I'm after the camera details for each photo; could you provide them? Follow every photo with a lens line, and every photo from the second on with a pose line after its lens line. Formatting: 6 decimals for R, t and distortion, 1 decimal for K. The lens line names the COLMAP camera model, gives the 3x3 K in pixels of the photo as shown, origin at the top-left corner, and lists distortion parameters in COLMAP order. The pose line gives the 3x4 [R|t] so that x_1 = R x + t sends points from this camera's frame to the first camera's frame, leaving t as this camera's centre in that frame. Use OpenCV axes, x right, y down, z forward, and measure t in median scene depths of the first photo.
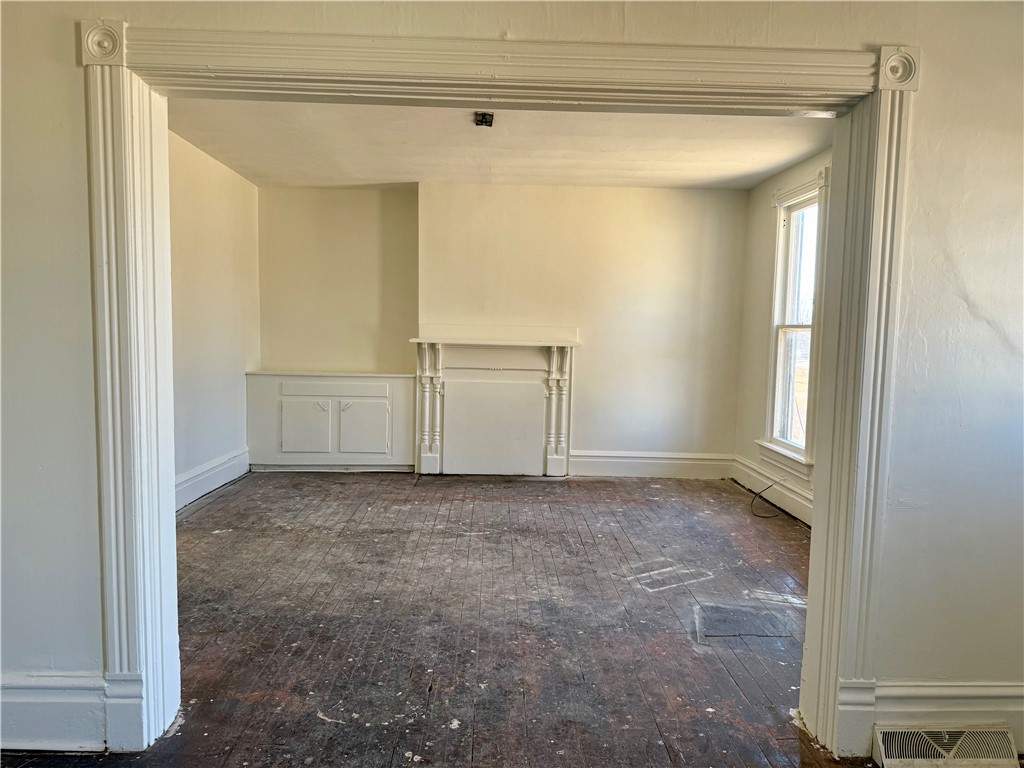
lens RADIAL K [[705.0, 0, 512.0], [0, 705.0, 384.0], [0, 0, 1]] dist [0.122424, -0.225231]
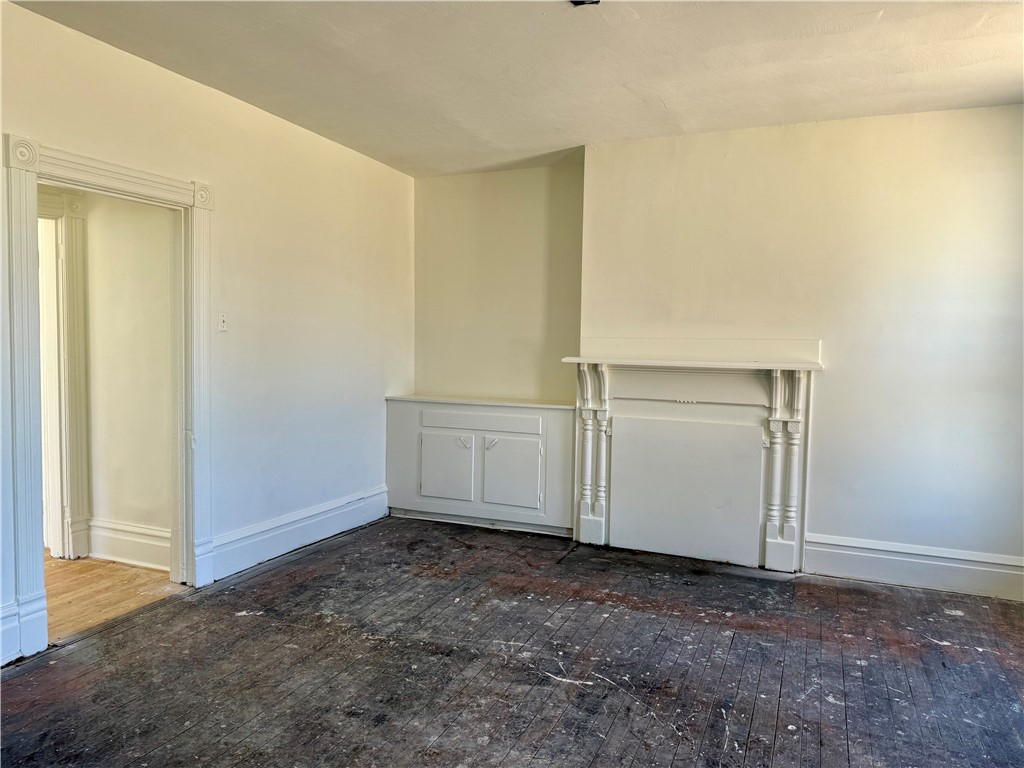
lens RADIAL K [[705.0, 0, 512.0], [0, 705.0, 384.0], [0, 0, 1]] dist [0.122424, -0.225231]
pose [[0.906293, 0.018803, -0.422231, 0.114307], [-0.028492, 0.999455, -0.016649, -0.022311], [0.421688, 0.027119, 0.906335, 0.304751]]
